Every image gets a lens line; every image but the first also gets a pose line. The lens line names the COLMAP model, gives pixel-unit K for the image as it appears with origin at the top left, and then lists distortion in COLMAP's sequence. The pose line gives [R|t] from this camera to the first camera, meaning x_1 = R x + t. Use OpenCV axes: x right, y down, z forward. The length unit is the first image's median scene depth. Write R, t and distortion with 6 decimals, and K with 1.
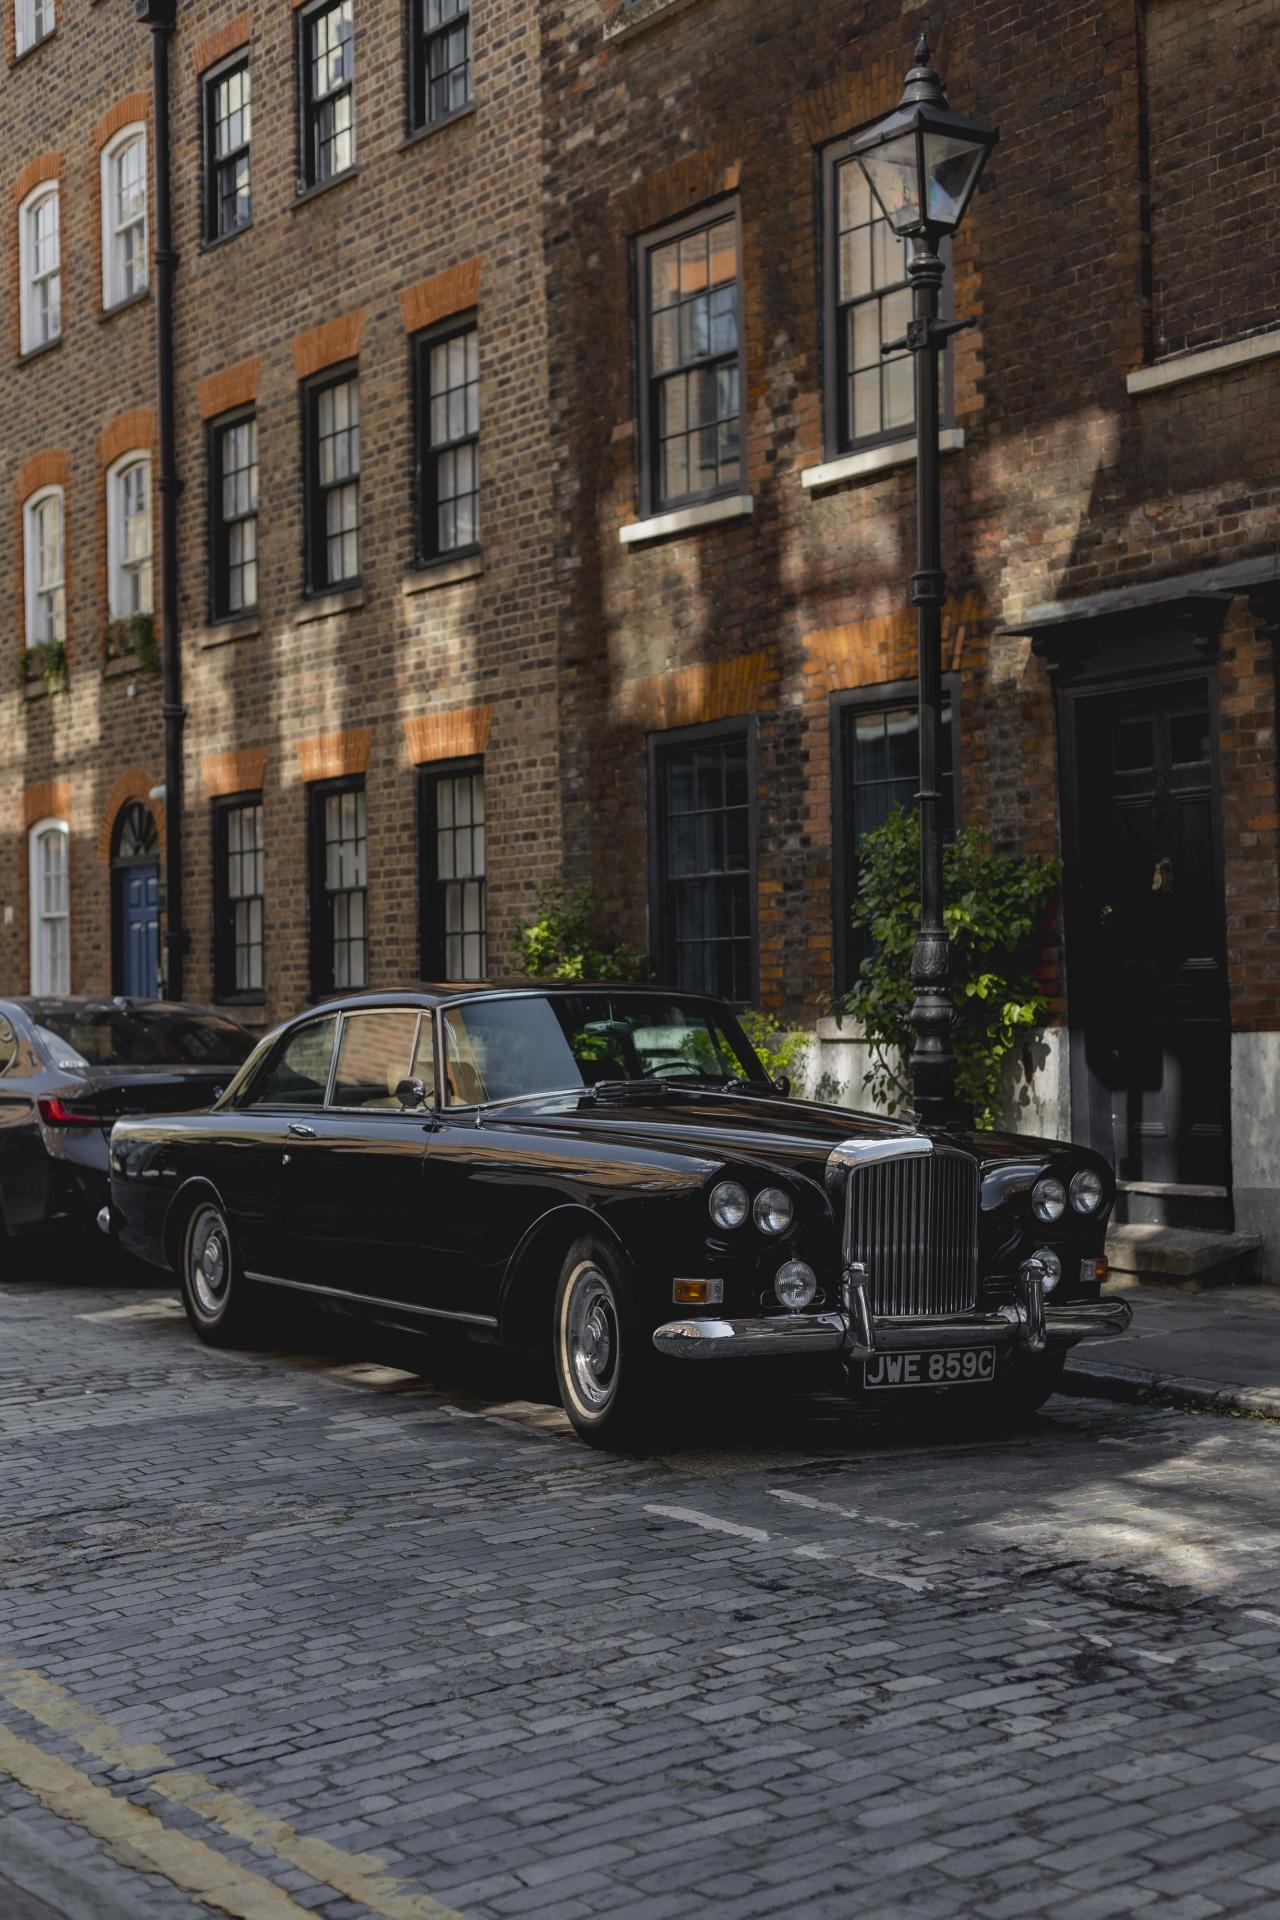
lens RADIAL K [[2795.0, 0, 640.0], [0, 2795.0, 960.0], [0, 0, 1]] dist [0.017453, -0.012521]
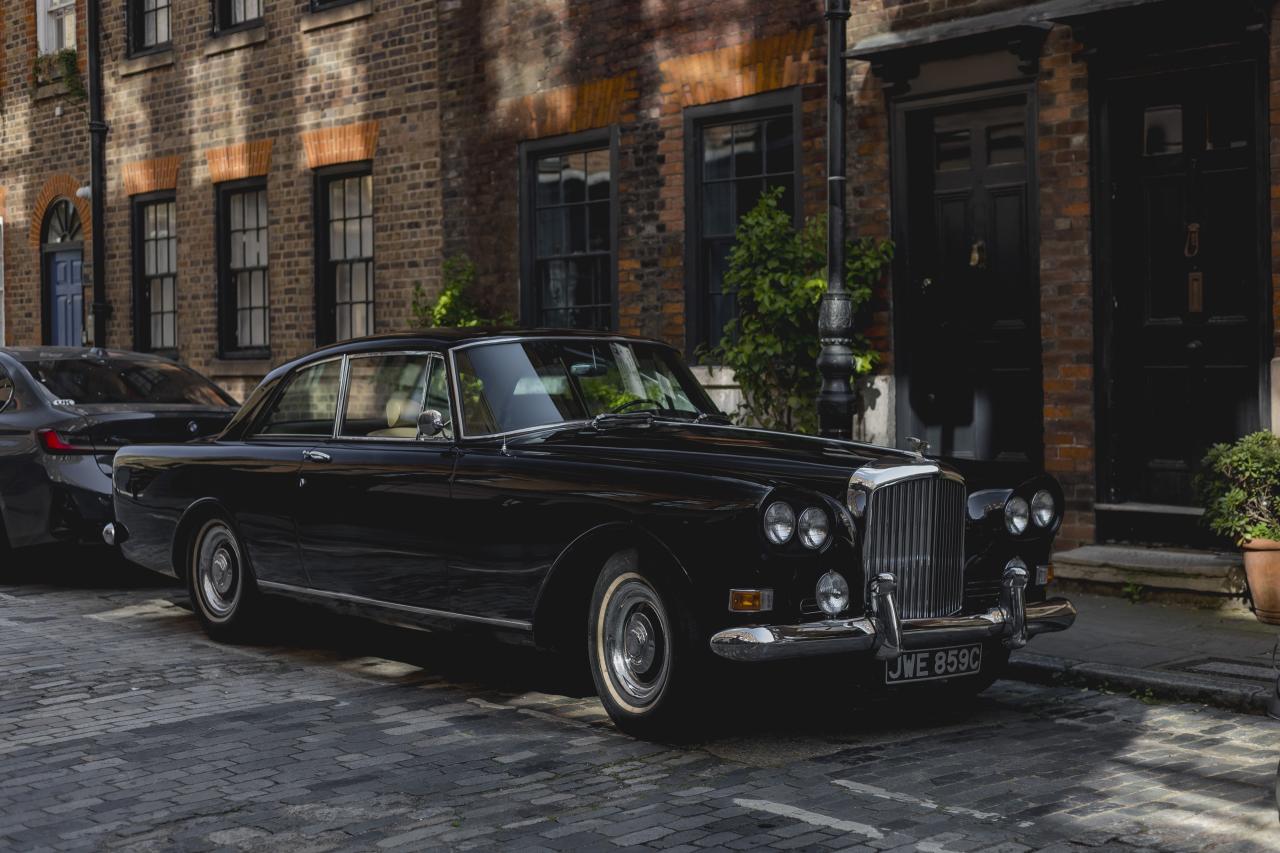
lens RADIAL K [[1919.8, 0, 640.0], [0, 1919.8, 426.5], [0, 0, 1]] dist [0.015150, 0.004995]
pose [[0.988615, 0.001958, 0.150456, -0.079154], [-0.008462, 0.999056, 0.042599, 0.009951], [-0.150230, -0.043387, 0.987699, 0.147010]]
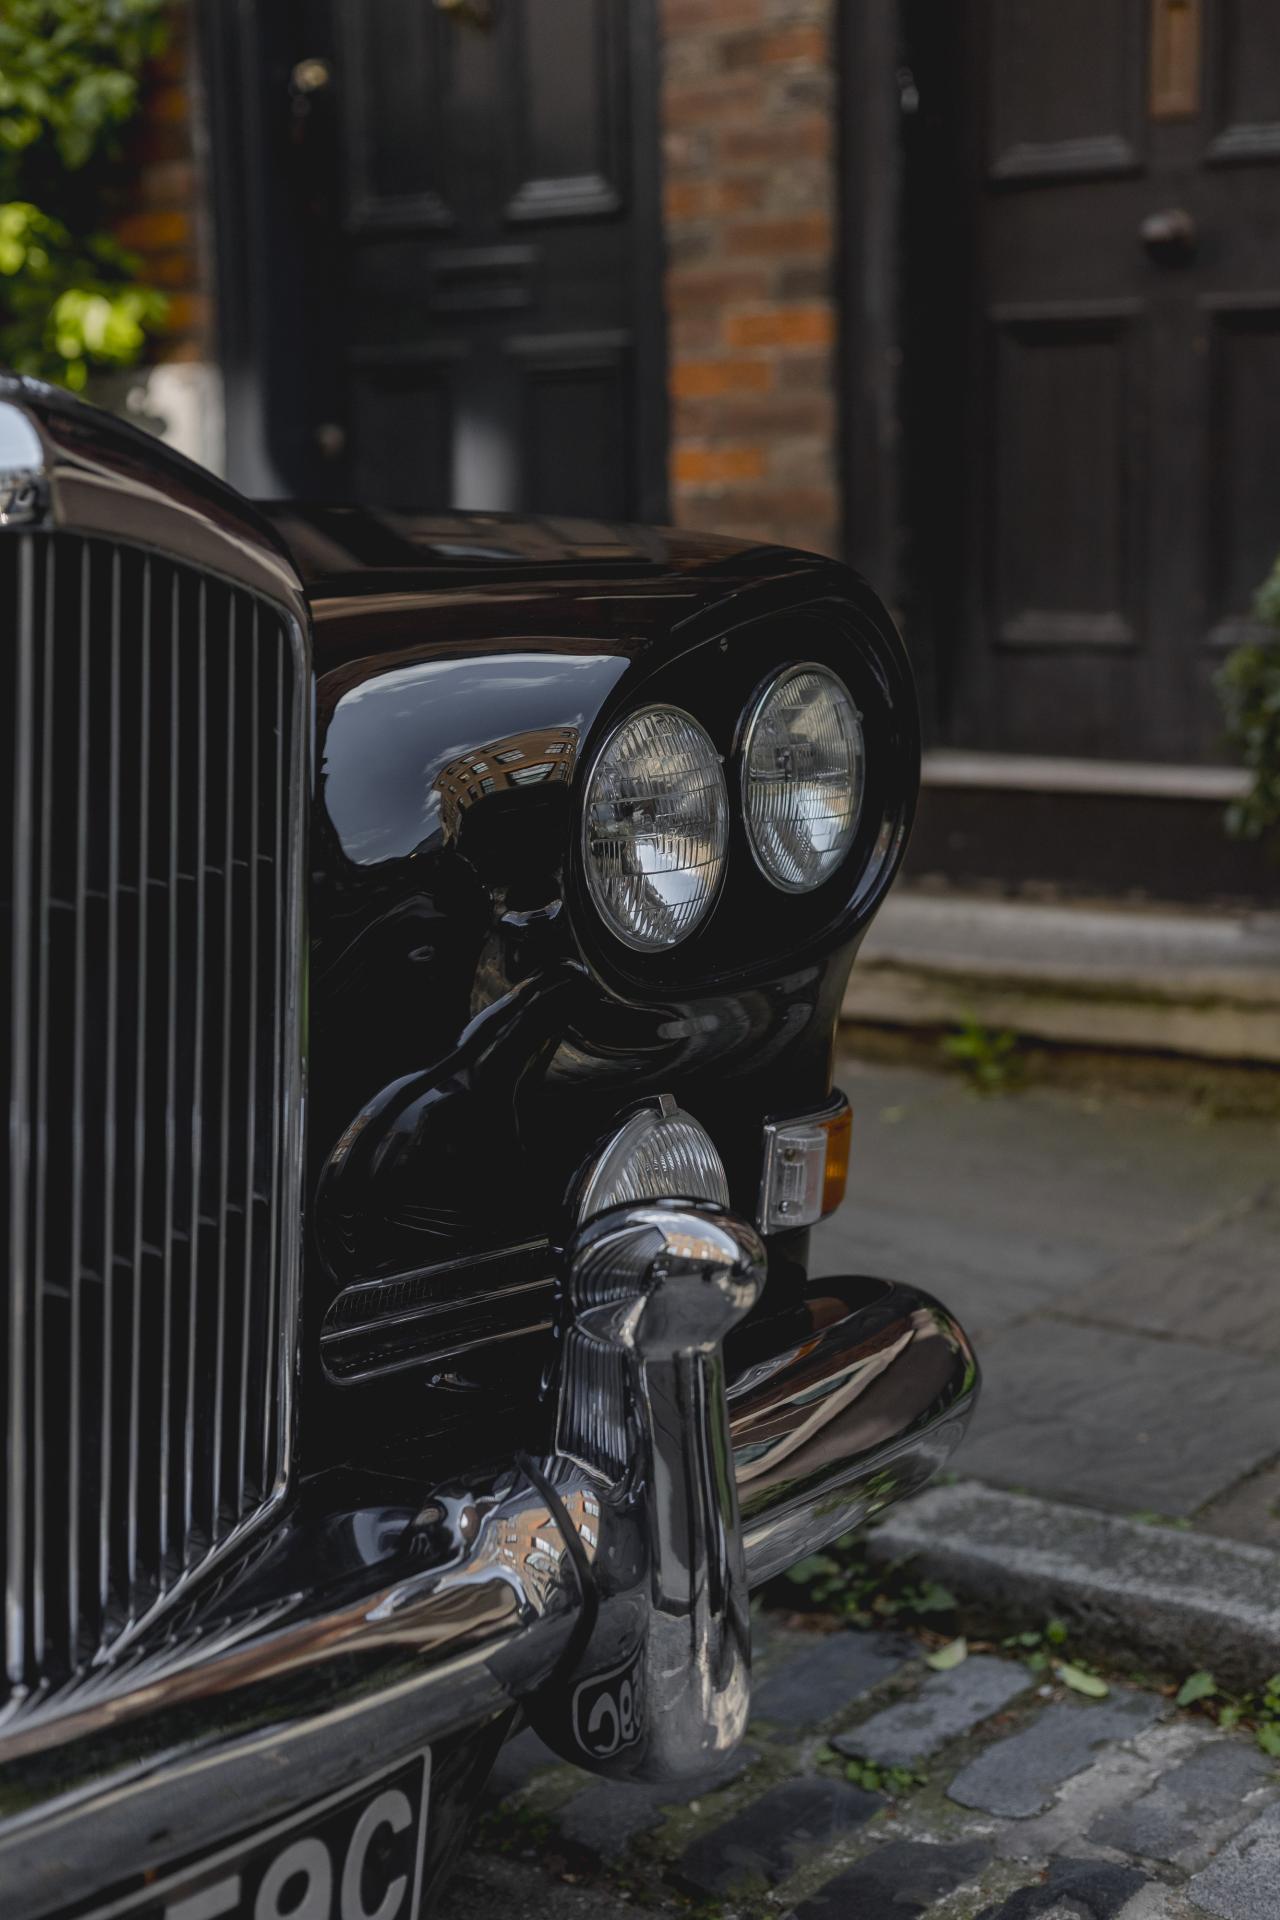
lens RADIAL K [[2879.8, 0, 640.7], [0, 2879.8, 990.0], [0, 0, 1]] dist [0.015150, 0.004995]
pose [[0.930758, -0.040923, 0.363338, 0.048141], [-0.017188, 0.987721, 0.155278, 0.041677], [-0.365231, -0.150772, 0.918626, 0.512307]]
